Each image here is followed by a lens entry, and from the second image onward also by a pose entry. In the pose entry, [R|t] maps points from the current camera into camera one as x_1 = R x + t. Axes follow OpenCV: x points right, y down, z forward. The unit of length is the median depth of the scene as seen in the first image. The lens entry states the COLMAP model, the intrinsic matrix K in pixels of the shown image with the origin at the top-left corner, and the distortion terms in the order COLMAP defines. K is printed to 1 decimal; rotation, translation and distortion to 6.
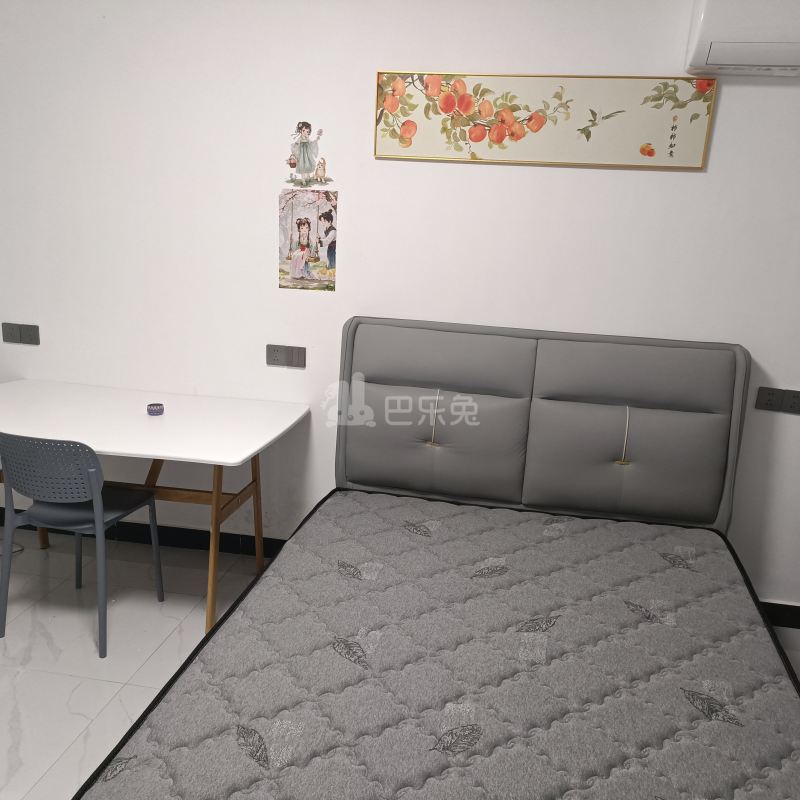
lens RADIAL K [[775.4, 0, 419.7], [0, 775.4, 424.6], [0, 0, 1]] dist [0.043281, 0.000000]
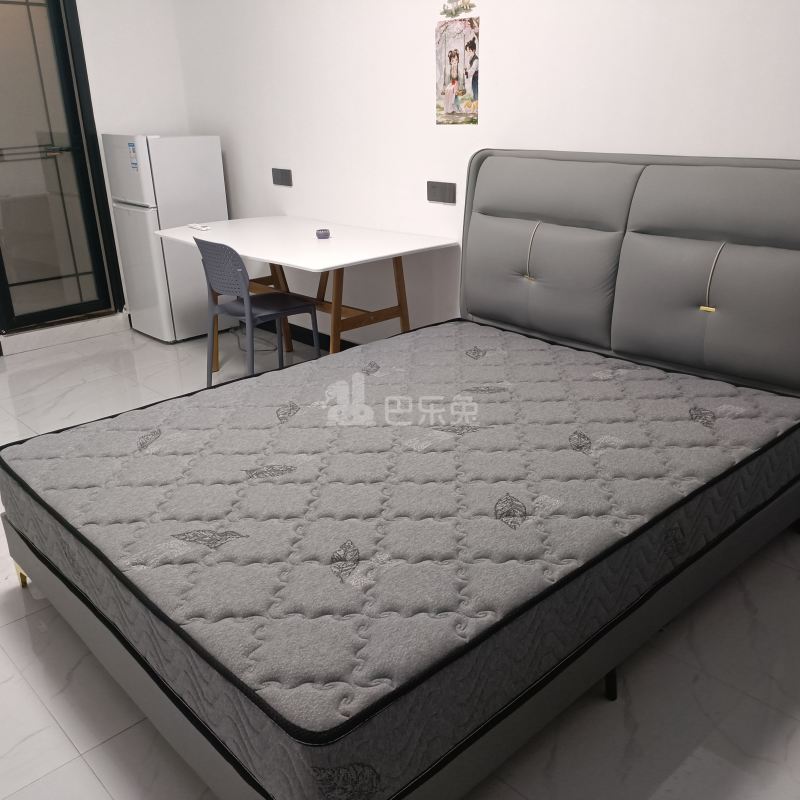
lens RADIAL K [[775.4, 0, 421.0], [0, 775.4, 433.7], [0, 0, 1]] dist [0.043281, 0.000000]
pose [[0.807098, 0.171416, -0.564986, 0.494769], [-0.095877, 0.982277, 0.161059, 0.072330], [0.582581, -0.075821, 0.809229, 0.095154]]
